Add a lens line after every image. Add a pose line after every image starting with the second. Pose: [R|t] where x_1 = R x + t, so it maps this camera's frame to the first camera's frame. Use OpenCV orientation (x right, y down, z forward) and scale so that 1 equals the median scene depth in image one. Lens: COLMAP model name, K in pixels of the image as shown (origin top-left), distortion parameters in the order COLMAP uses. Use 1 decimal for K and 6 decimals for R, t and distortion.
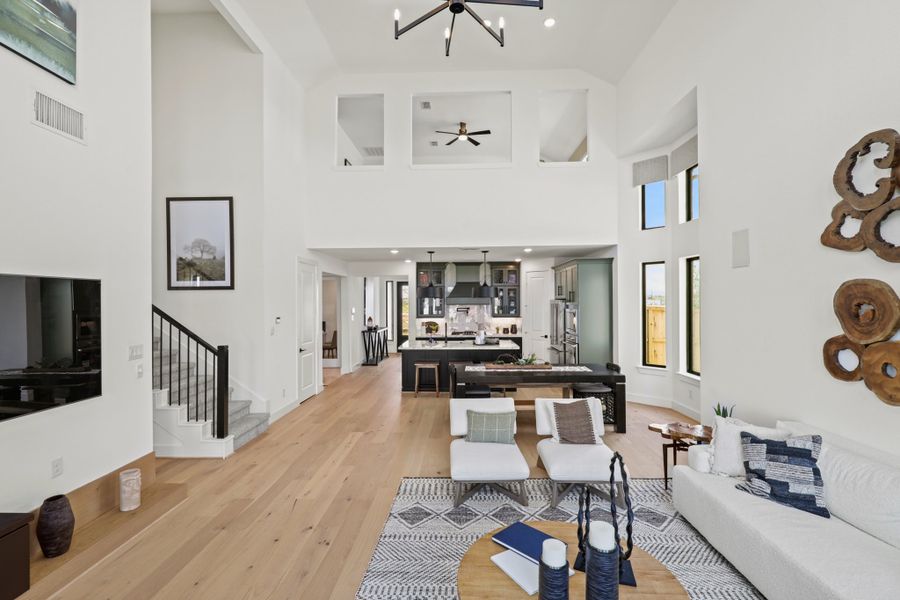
lens RADIAL K [[413.8, 0, 451.6], [0, 413.8, 299.4], [0, 0, 1]] dist [0.001514, 0.000038]
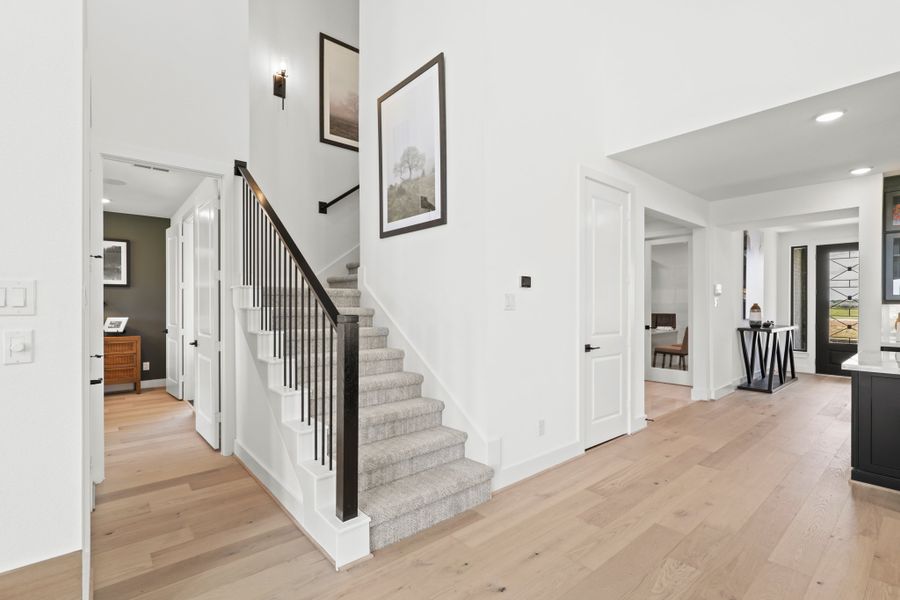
lens RADIAL K [[413.8, 0, 447.8], [0, 413.8, 305.6], [0, 0, 1]] dist [0.001514, 0.000038]
pose [[0.666786, 0.007538, -0.745211, -0.086020], [-0.000663, 0.999954, 0.009521, 0.058762], [0.745249, -0.005854, 0.666760, 0.472970]]
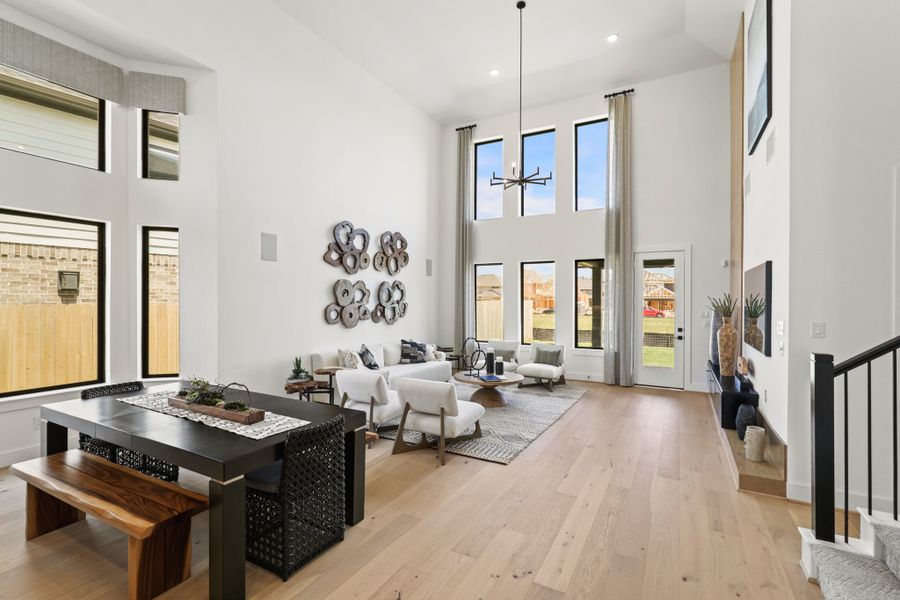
lens RADIAL K [[413.8, 0, 447.6], [0, 413.8, 298.9], [0, 0, 1]] dist [0.001514, 0.000038]
pose [[-0.883192, 0.006069, 0.468973, -0.236920], [0.000468, 0.999927, -0.012057, 0.032834], [-0.469012, -0.010429, -0.883130, 1.005850]]
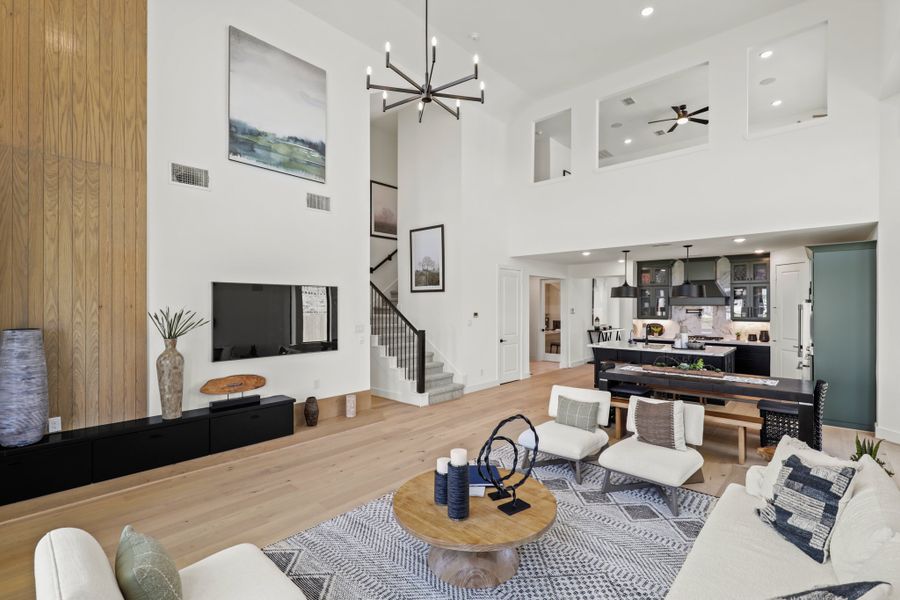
lens RADIAL K [[413.8, 0, 450.8], [0, 413.8, 304.5], [0, 0, 1]] dist [0.001514, 0.000038]
pose [[0.761676, 0.005914, -0.647931, 0.283374], [-0.001993, 0.999975, 0.006783, 0.007002], [0.647955, -0.003875, 0.761669, -0.024547]]
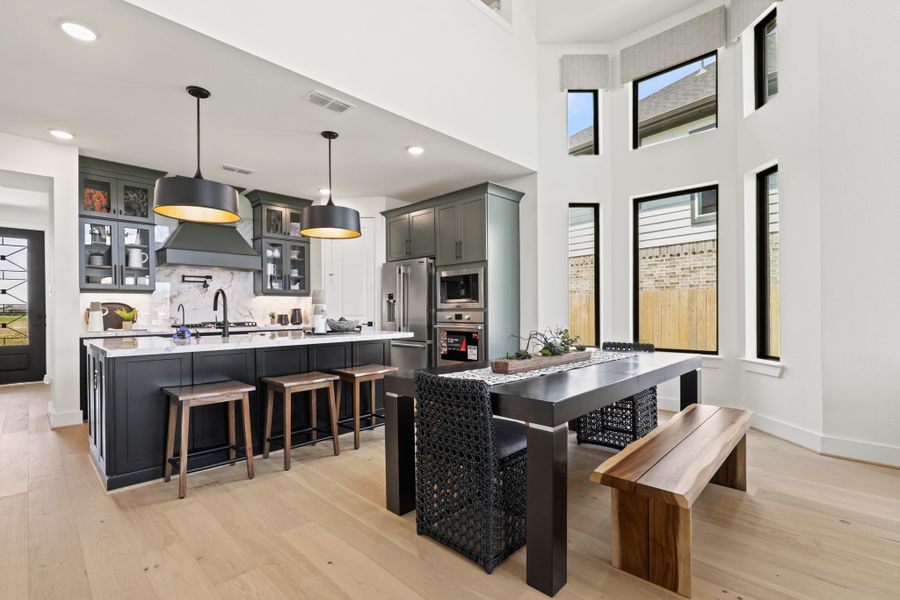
lens RADIAL K [[413.8, 0, 446.7], [0, 413.8, 313.8], [0, 0, 1]] dist [0.001514, 0.000038]
pose [[0.685995, -0.005662, 0.727584, -0.176410], [-0.000227, 0.999968, 0.007995, 0.085630], [-0.727606, -0.005650, 0.685972, 0.603862]]
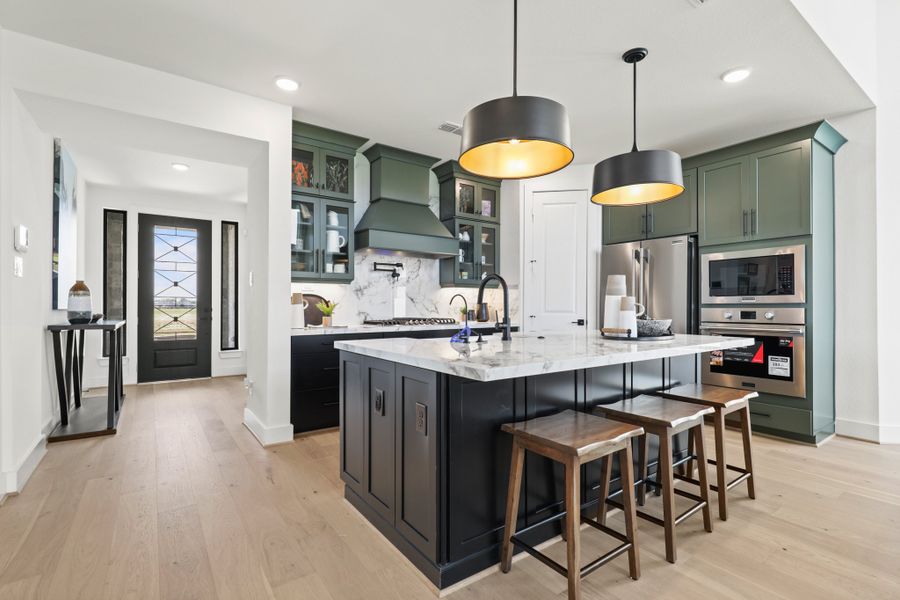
lens RADIAL K [[413.8, 0, 449.6], [0, 413.8, 306.6], [0, 0, 1]] dist [0.001514, 0.000038]
pose [[0.795763, 0.005161, 0.605586, -0.243724], [-0.007205, 0.999974, 0.000946, 0.087801], [-0.605565, -0.005116, 0.795779, 0.858163]]
